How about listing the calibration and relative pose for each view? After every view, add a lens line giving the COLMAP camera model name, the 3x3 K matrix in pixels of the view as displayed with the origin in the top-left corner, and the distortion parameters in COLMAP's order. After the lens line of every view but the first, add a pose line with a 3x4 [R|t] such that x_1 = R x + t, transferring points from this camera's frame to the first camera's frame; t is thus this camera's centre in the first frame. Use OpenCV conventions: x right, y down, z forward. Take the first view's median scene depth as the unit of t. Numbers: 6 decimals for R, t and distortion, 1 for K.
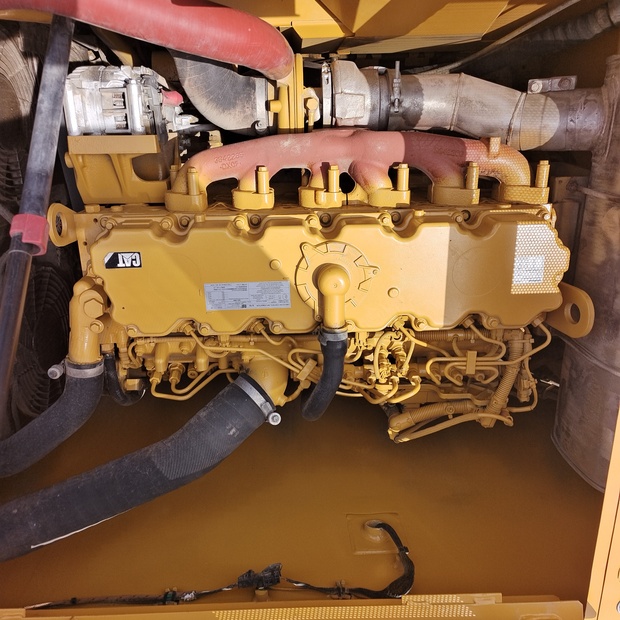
lens RADIAL K [[562.3, 0, 297.2], [0, 562.3, 308.4], [0, 0, 1]] dist [0.031479, 0.000000]
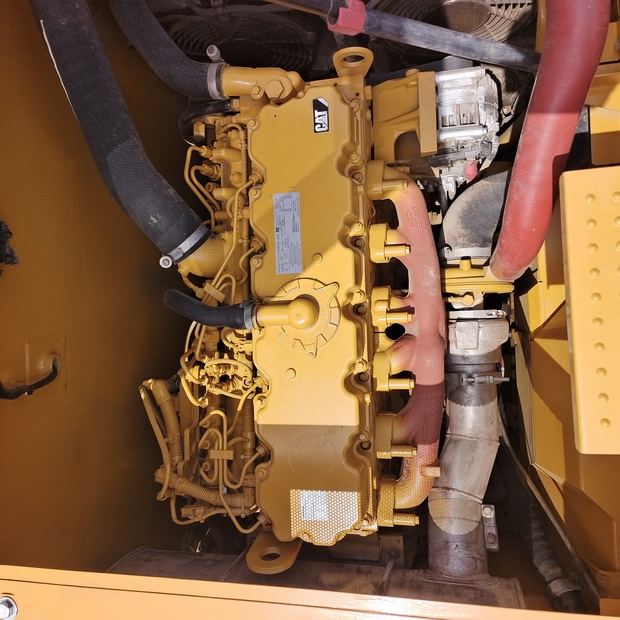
lens RADIAL K [[562.3, 0, 311.6], [0, 562.3, 297.1], [0, 0, 1]] dist [0.031479, 0.000000]
pose [[0.005083, 0.998654, -0.051625, 0.077970], [-0.996873, 0.000989, -0.079009, 0.014457], [-0.078852, 0.051865, 0.995536, -0.030073]]
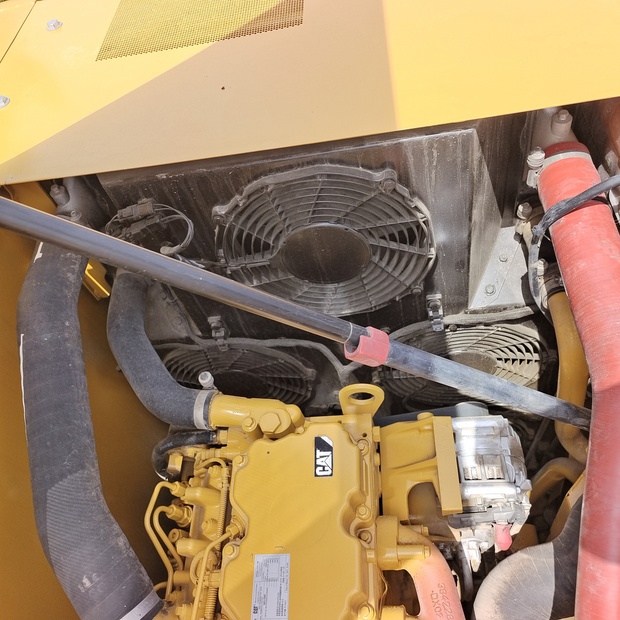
lens RADIAL K [[562.3, 0, 308.9], [0, 562.3, 306.8], [0, 0, 1]] dist [0.031479, 0.000000]
pose [[-0.050523, 0.813832, -0.578899, 0.008767], [-0.990829, -0.113580, -0.073200, 0.024990], [-0.125324, 0.569892, 0.812107, 0.148407]]
